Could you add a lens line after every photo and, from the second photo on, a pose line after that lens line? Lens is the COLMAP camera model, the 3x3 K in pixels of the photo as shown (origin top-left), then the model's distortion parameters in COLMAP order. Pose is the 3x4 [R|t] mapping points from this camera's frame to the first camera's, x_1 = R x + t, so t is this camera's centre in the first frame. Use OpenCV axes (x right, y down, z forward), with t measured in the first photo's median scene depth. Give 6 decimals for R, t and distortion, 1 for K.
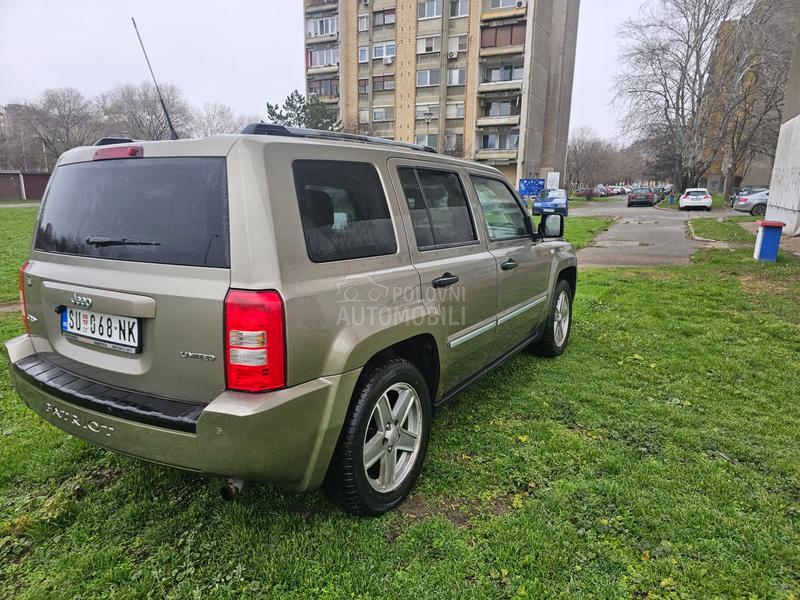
lens RADIAL K [[529.3, 0, 394.6], [0, 529.3, 282.0], [0, 0, 1]] dist [0.056770, -0.042821]
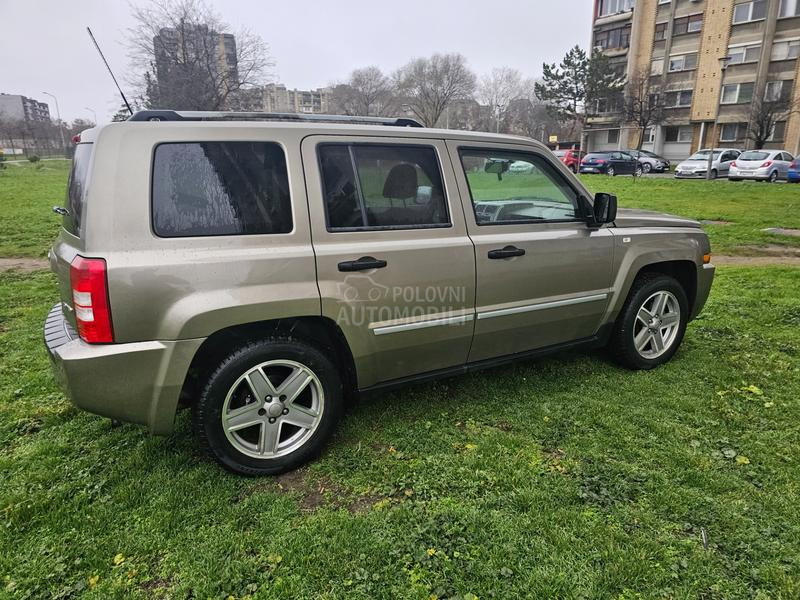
lens RADIAL K [[529.2, 0, 394.5], [0, 529.2, 287.3], [0, 0, 1]] dist [0.060500, -0.049800]
pose [[0.872658, 0.109533, -0.475890, 0.344003], [-0.074854, 0.993007, 0.091292, -0.030275], [0.482562, -0.044045, 0.874754, 0.108124]]
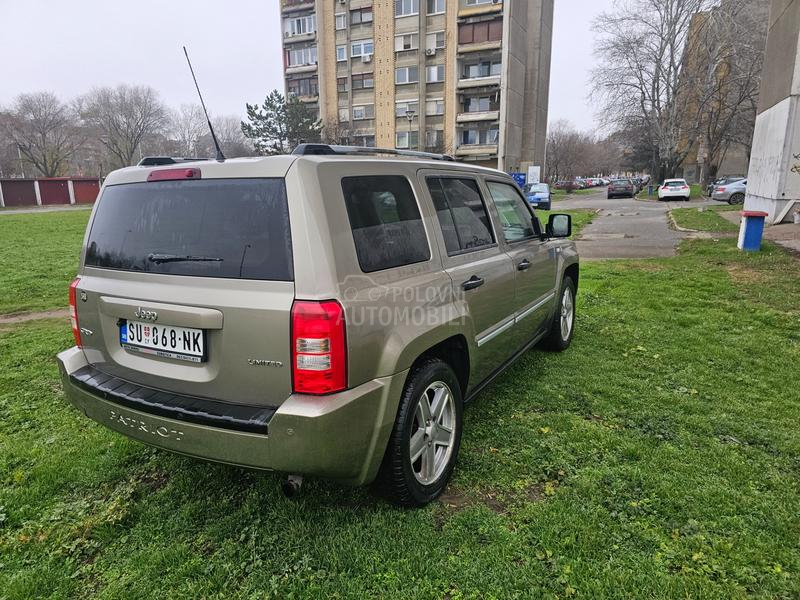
lens RADIAL K [[530.0, 0, 388.5], [0, 530.0, 279.7], [0, 0, 1]] dist [0.052817, -0.040052]
pose [[0.999358, -0.028882, 0.021213, -0.053277], [0.028854, 0.999582, 0.001652, -0.009414], [-0.021252, -0.001039, 0.999774, -0.031940]]
